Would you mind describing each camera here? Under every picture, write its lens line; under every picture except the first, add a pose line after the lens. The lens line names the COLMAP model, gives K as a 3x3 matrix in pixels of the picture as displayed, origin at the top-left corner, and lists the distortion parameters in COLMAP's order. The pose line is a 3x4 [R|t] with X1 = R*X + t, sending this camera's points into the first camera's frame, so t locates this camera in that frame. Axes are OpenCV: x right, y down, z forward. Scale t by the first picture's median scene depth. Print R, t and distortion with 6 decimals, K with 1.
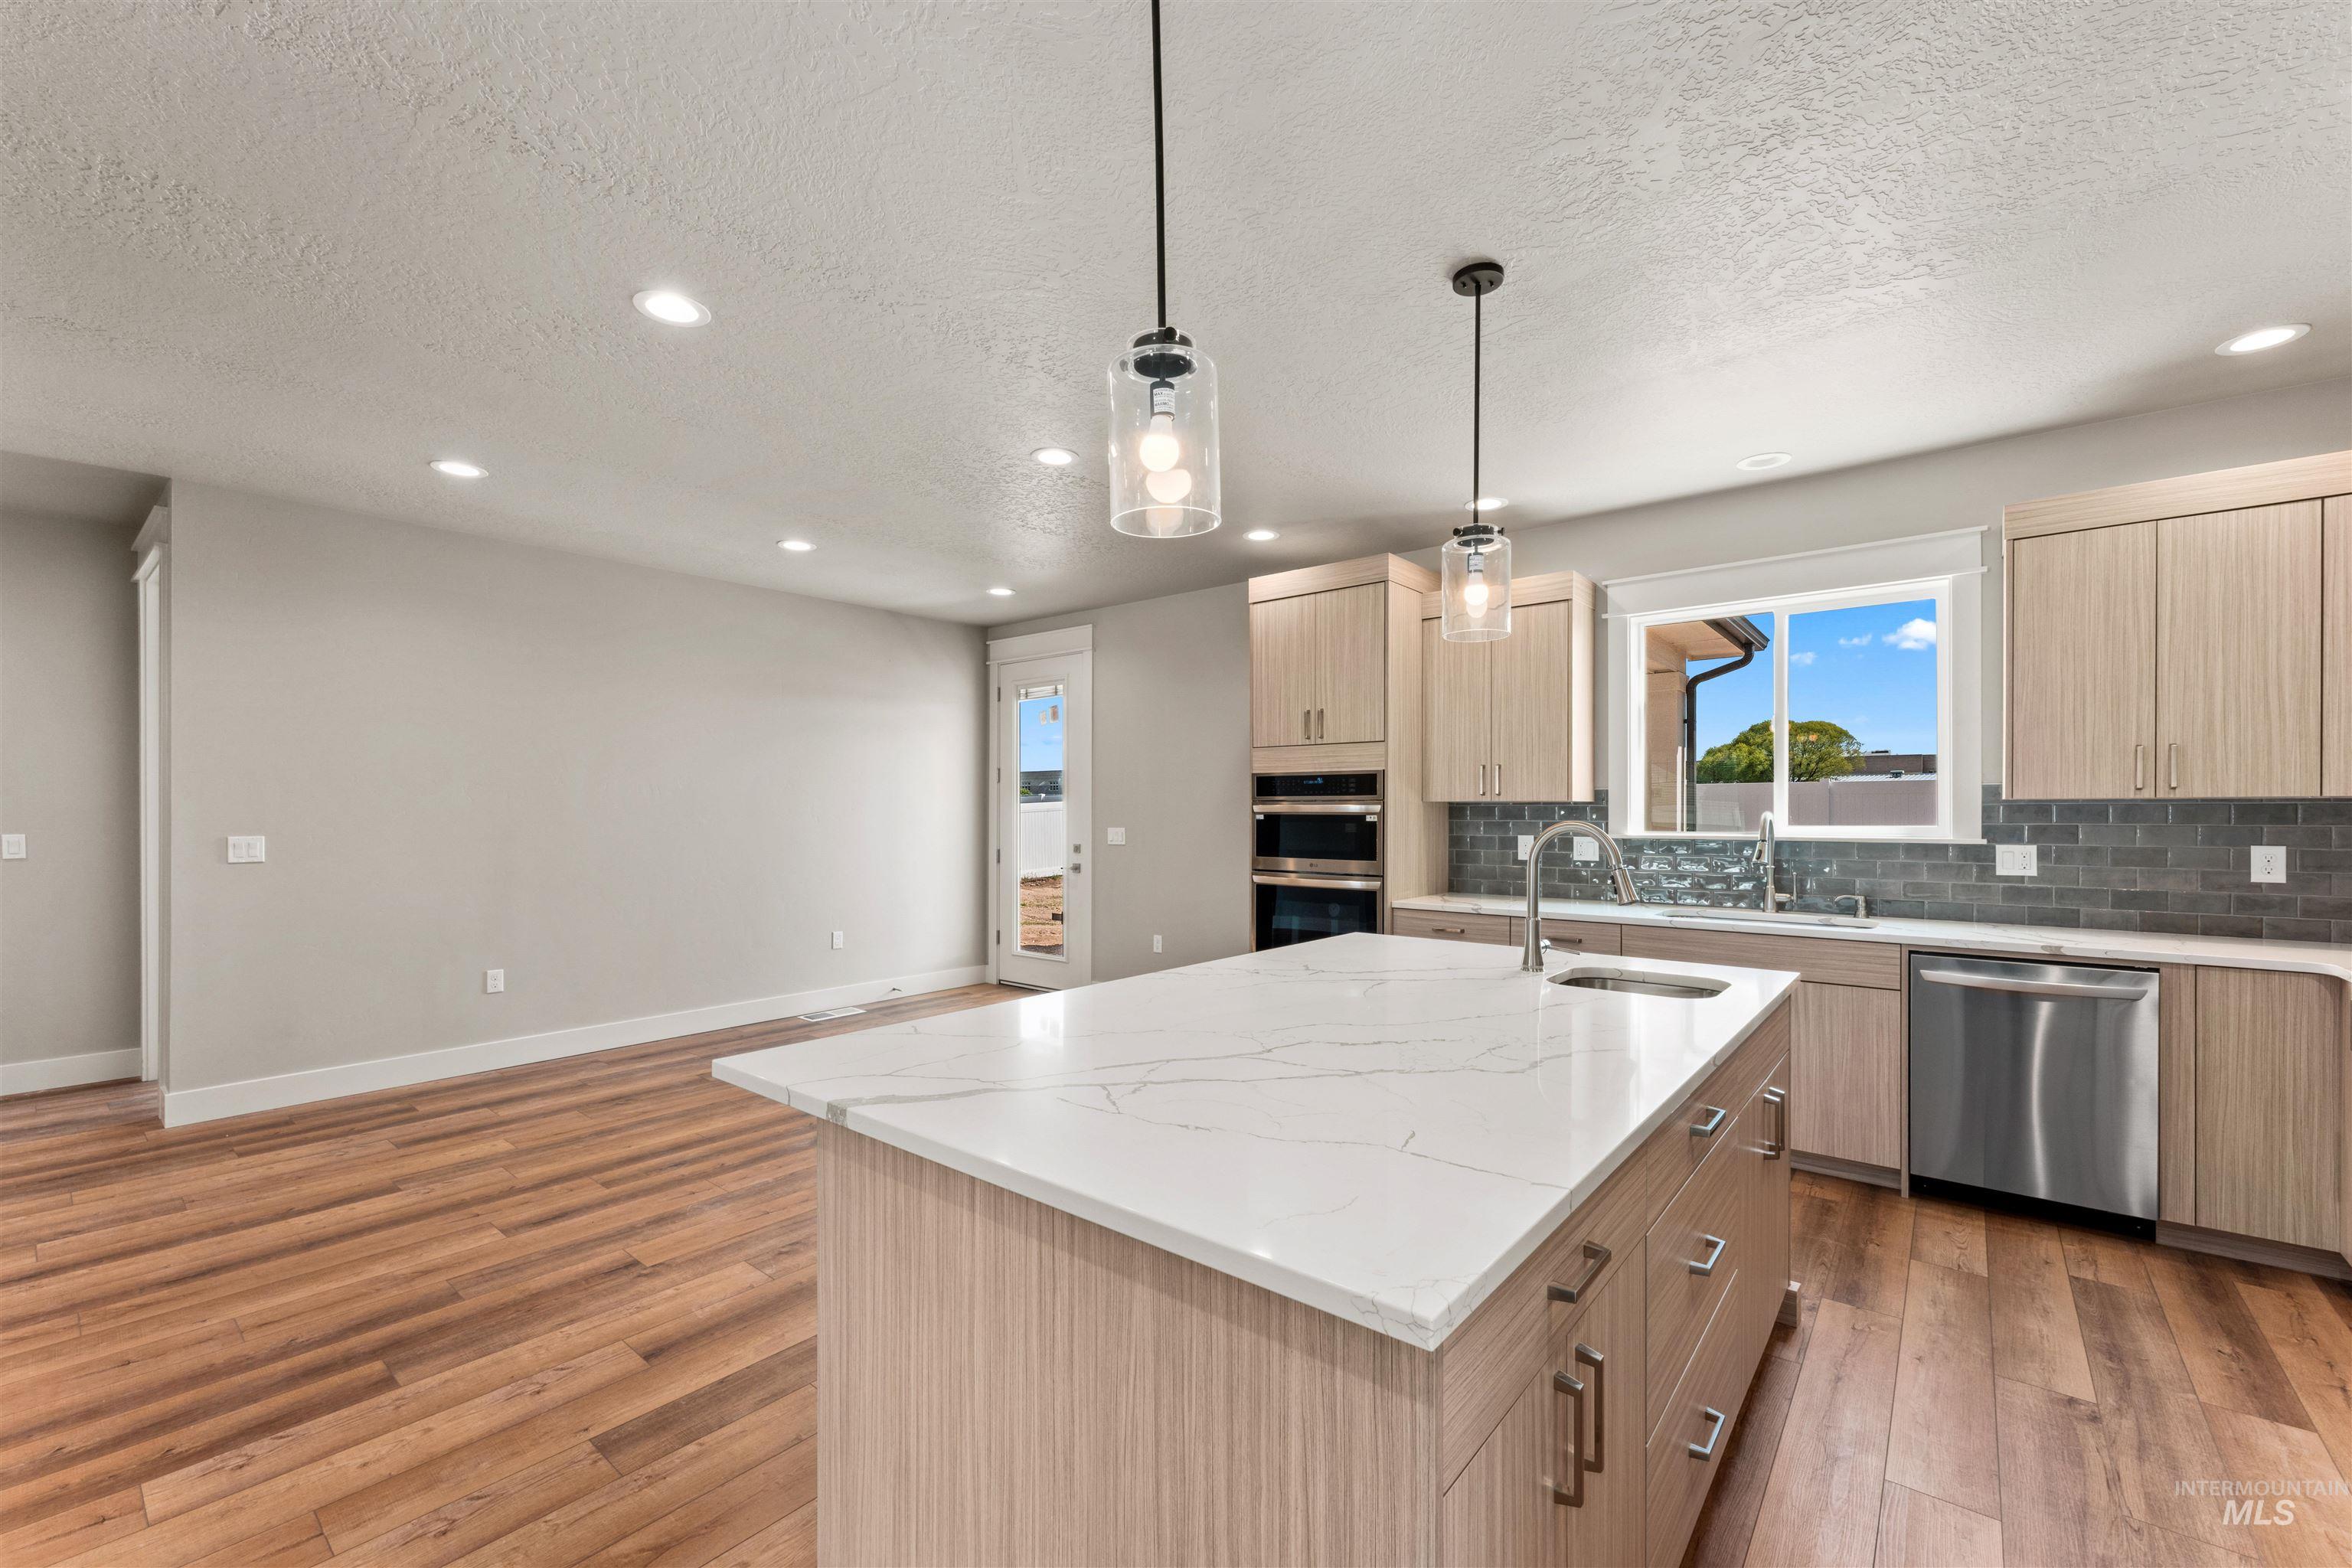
lens RADIAL K [[954.1, 0, 1189.2], [0, 954.1, 811.1], [0, 0, 1]] dist [0.002059, 0.000212]
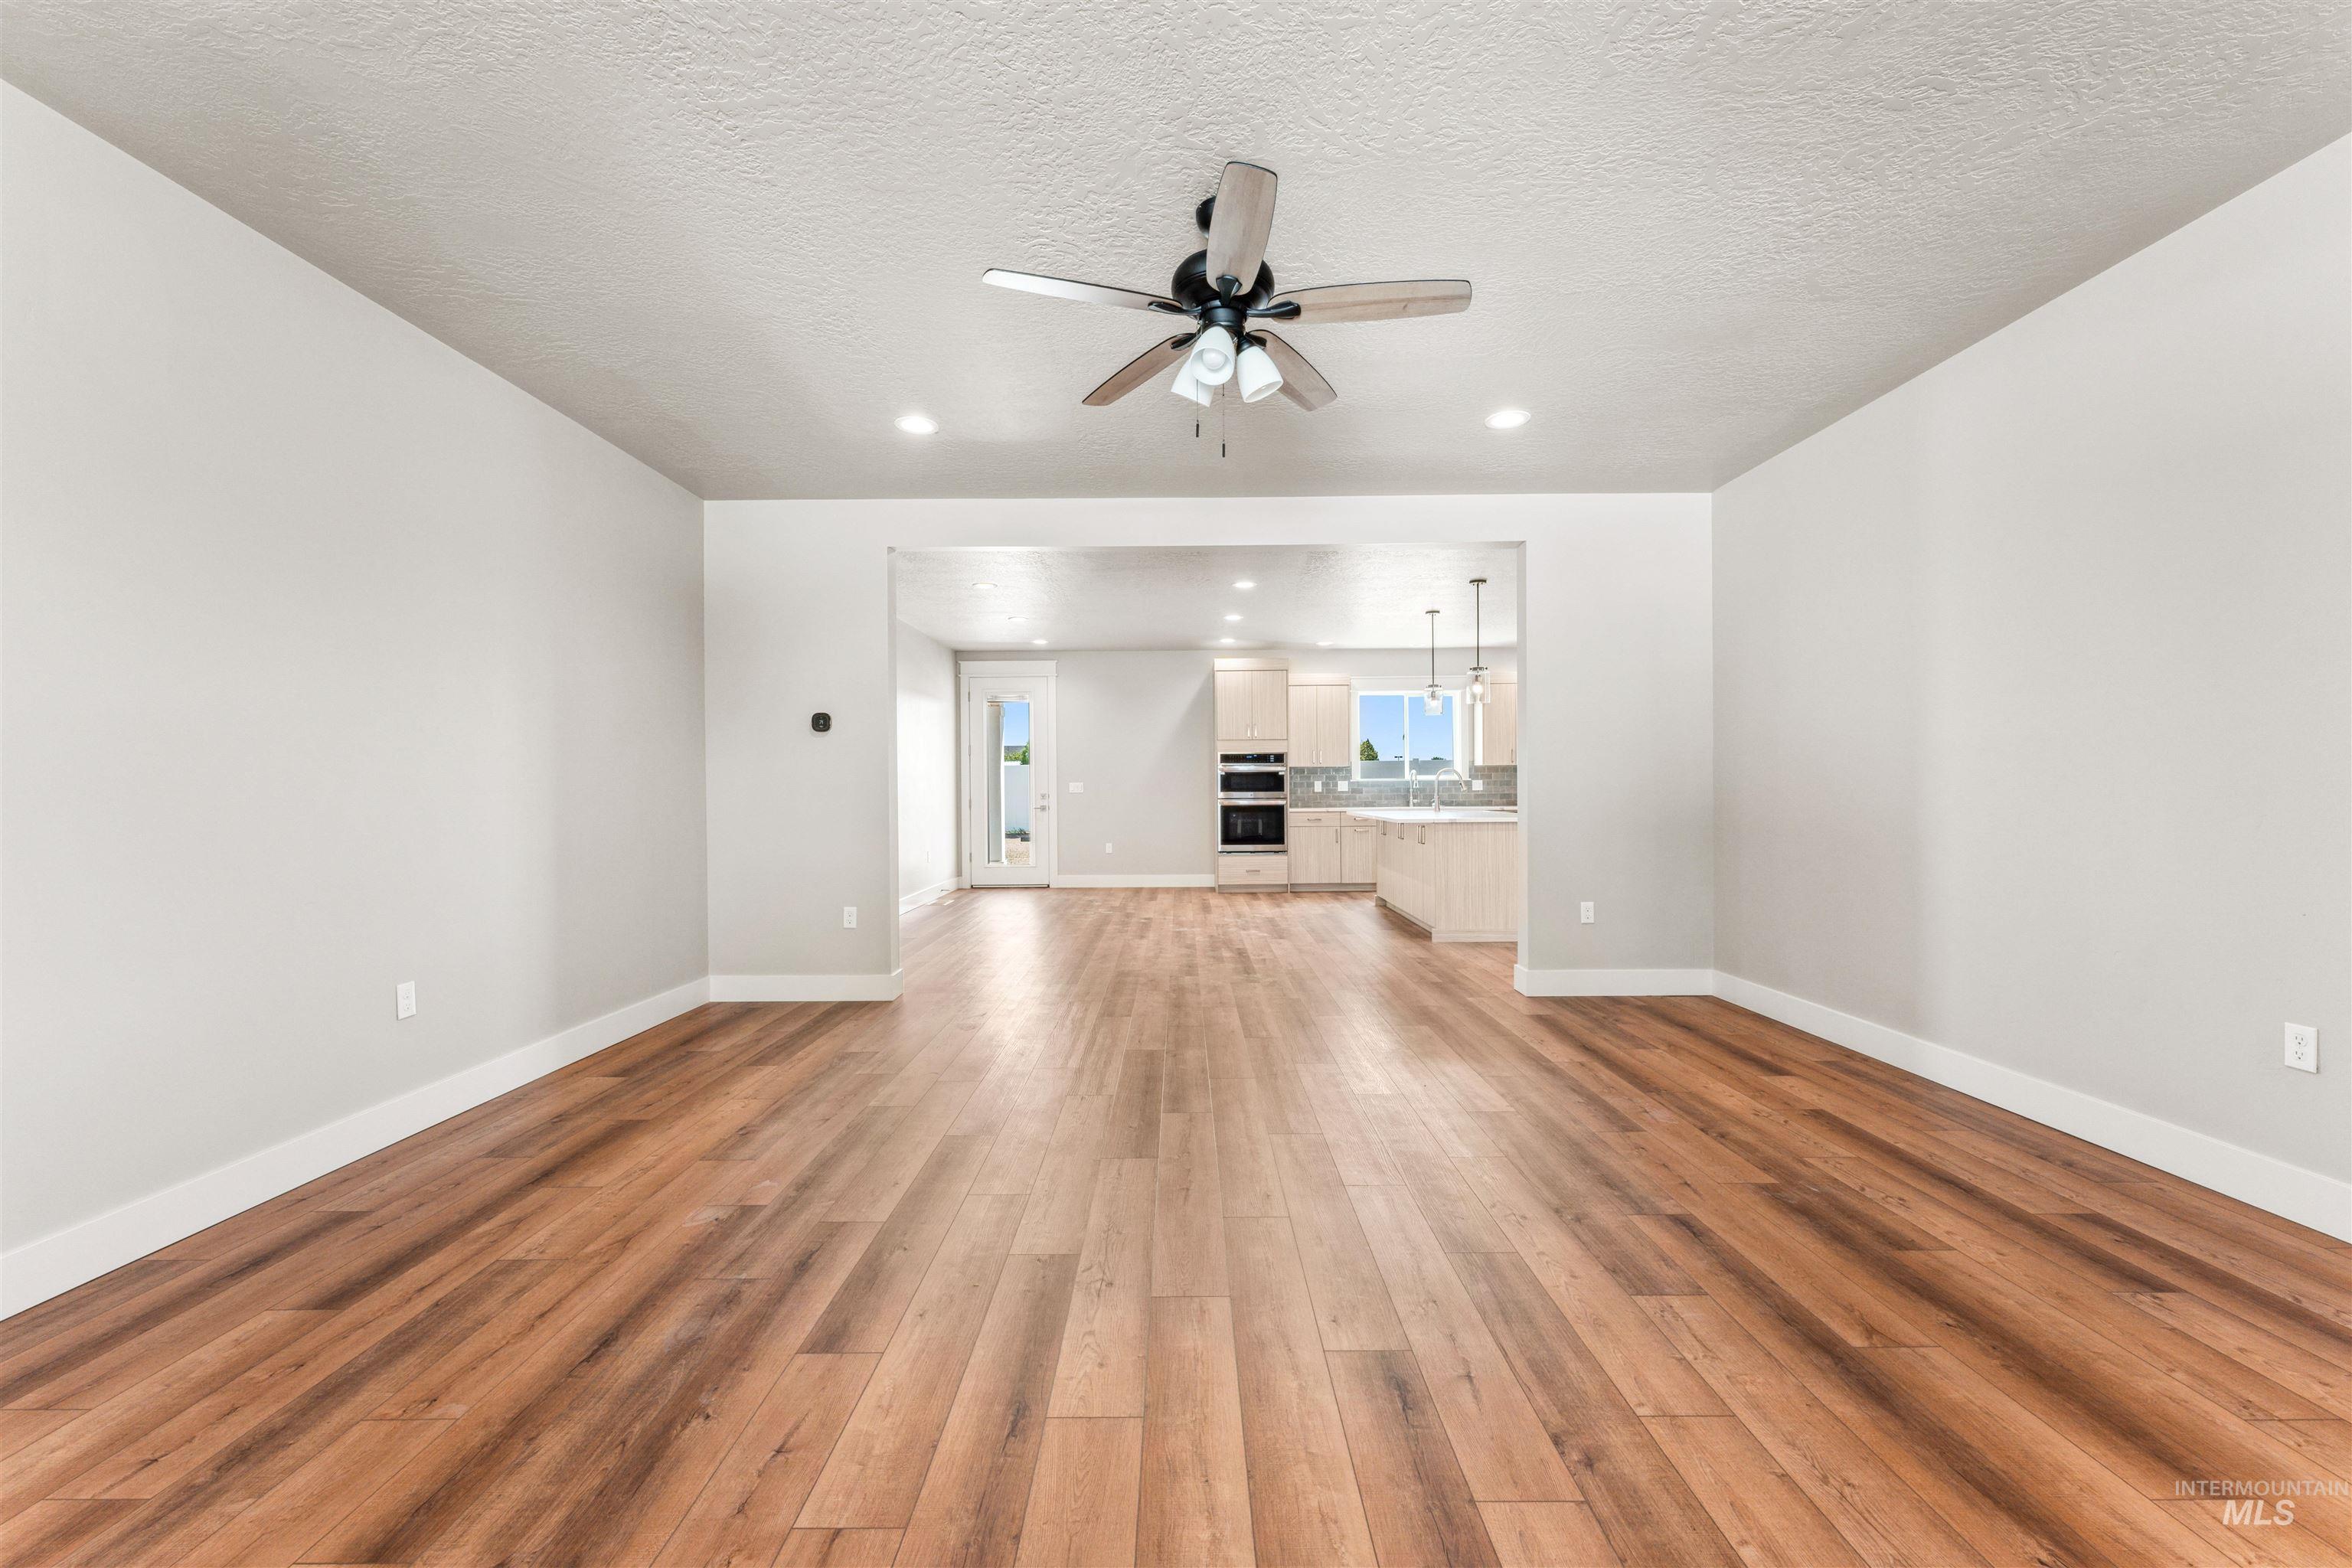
lens RADIAL K [[949.8, 0, 1176.0], [0, 949.8, 784.0], [0, 0, 1]] dist [0.001398, -0.000069]
pose [[0.779094, -0.003814, 0.626896, -1.694990], [0.008702, 0.999951, -0.004731, 0.049867], [-0.626847, 0.009142, 0.779089, -0.727639]]
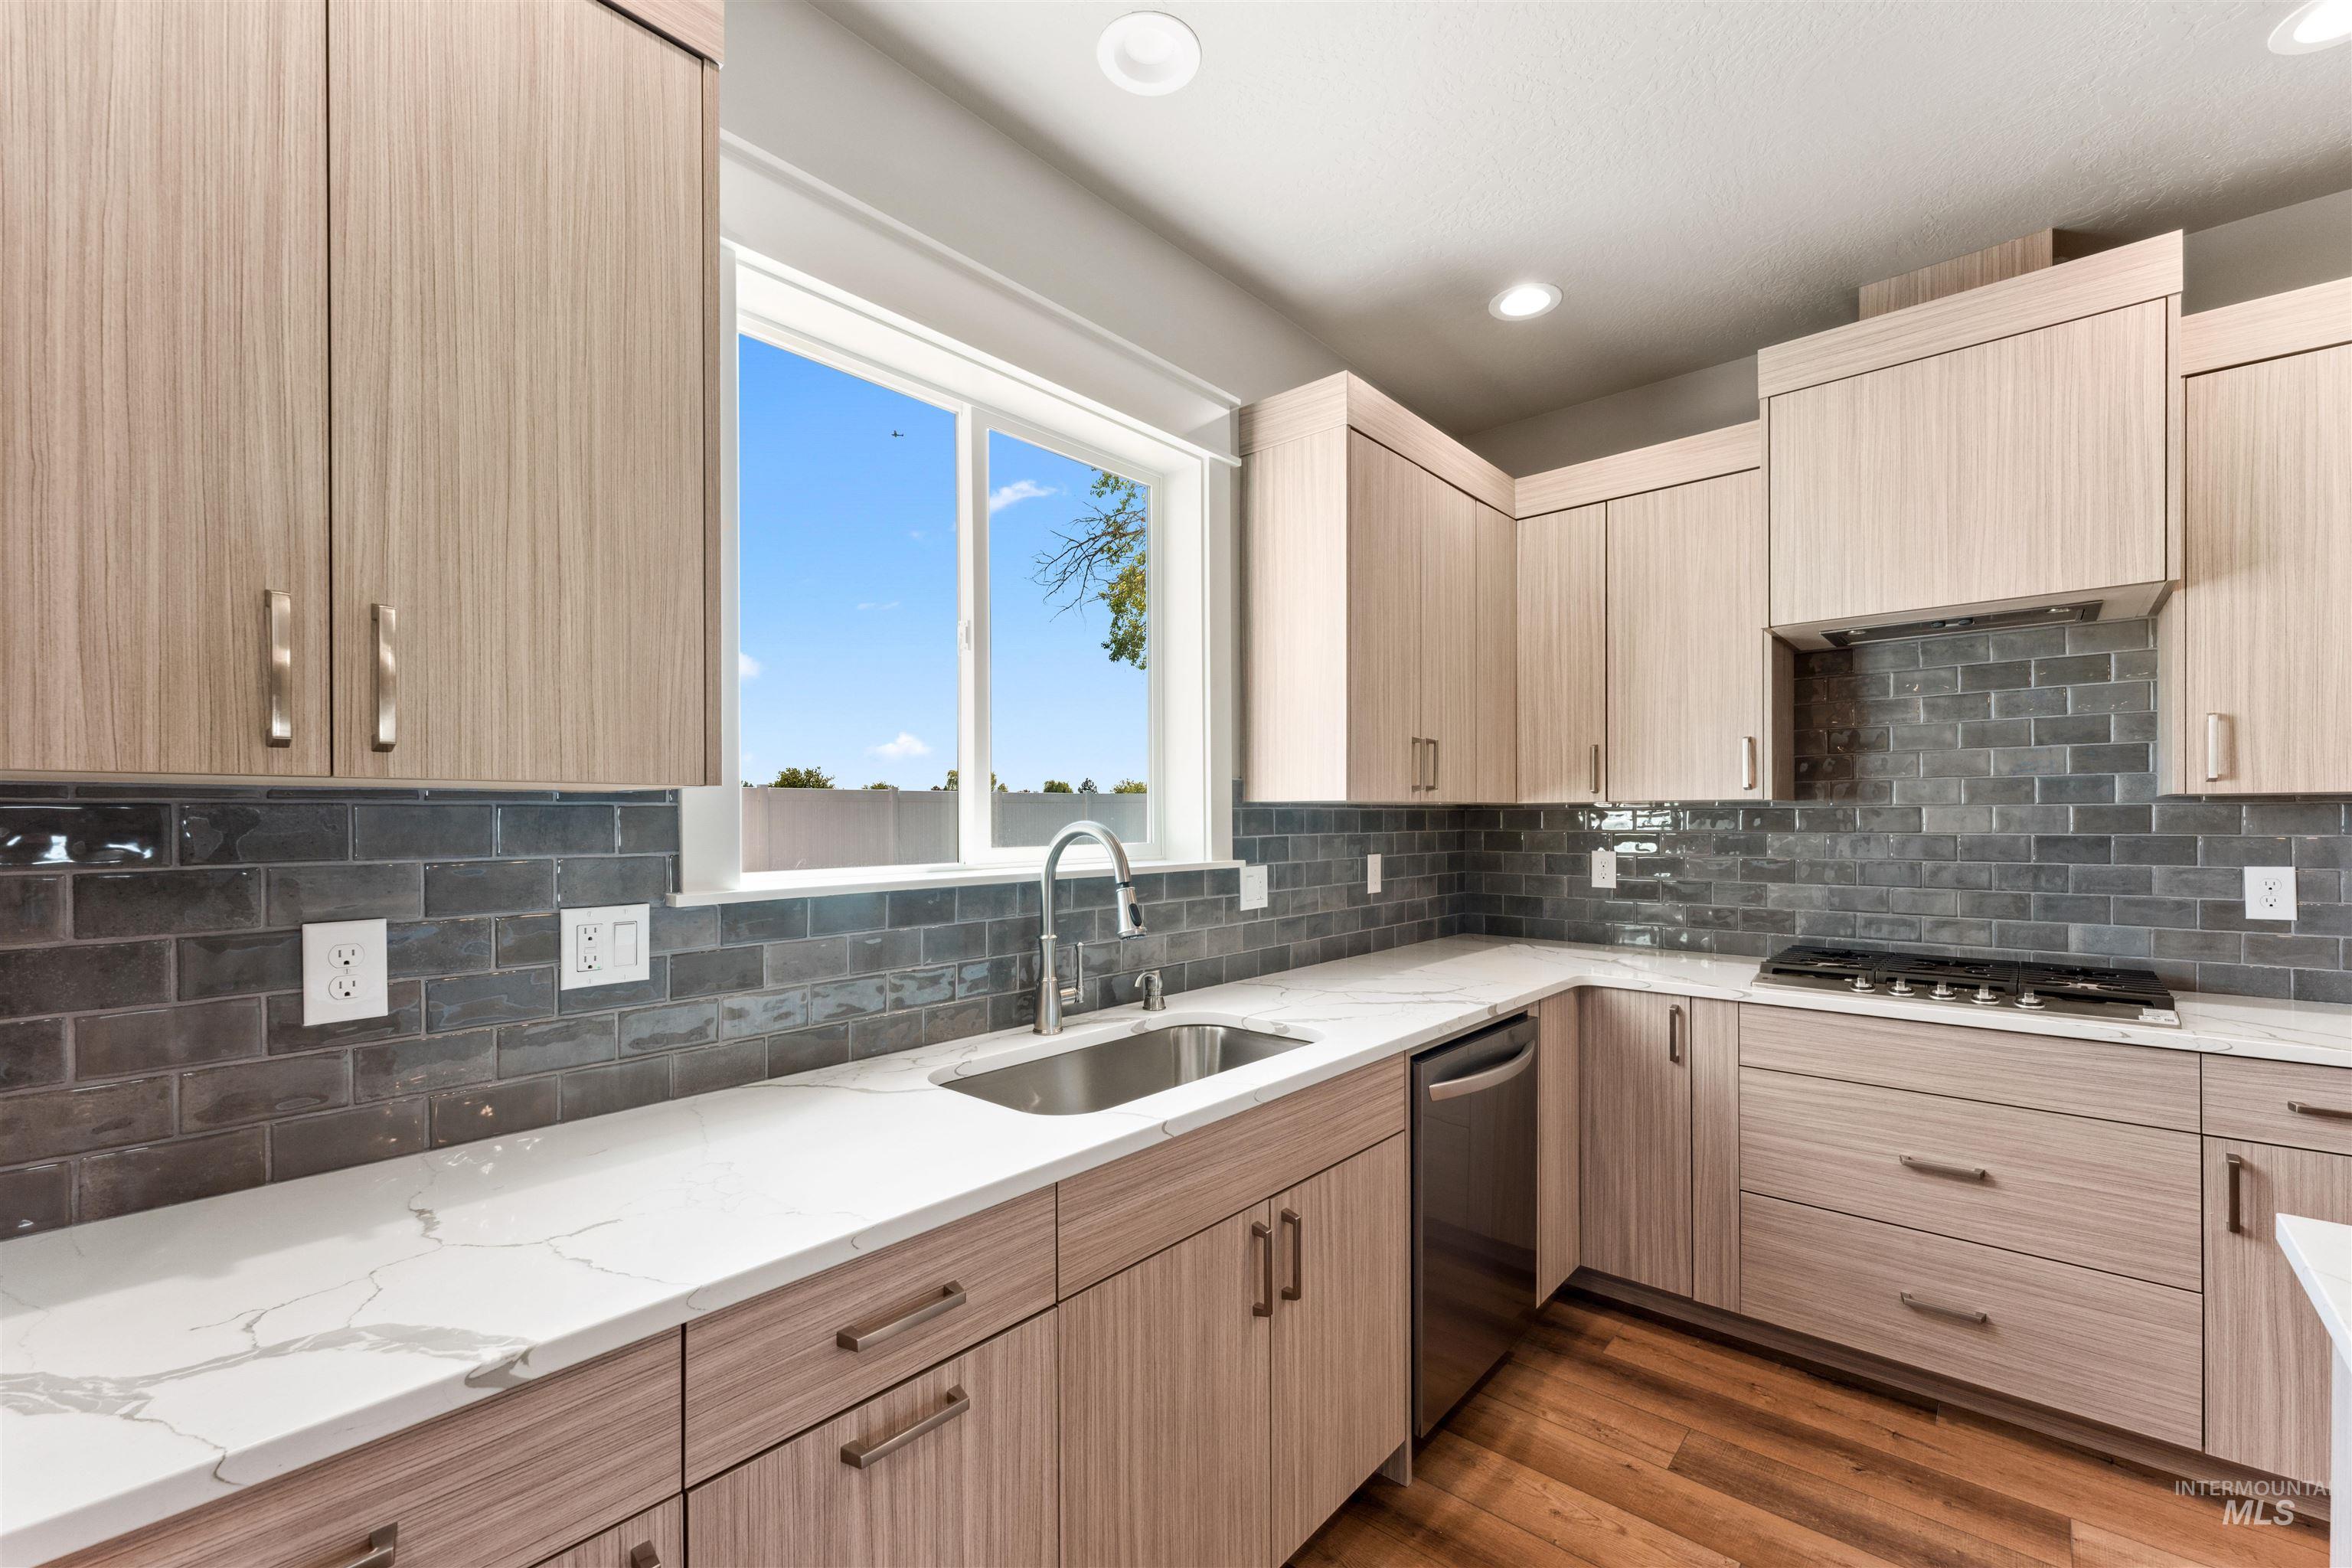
lens RADIAL K [[962.8, 0, 1182.0], [0, 962.8, 819.9], [0, 0, 1]] dist [0.000331, -0.000074]
pose [[0.041199, -0.003771, 0.999144, 0.137282], [0.003563, 0.999987, 0.003627, -0.001712], [-0.999145, 0.003411, 0.041212, 0.955739]]
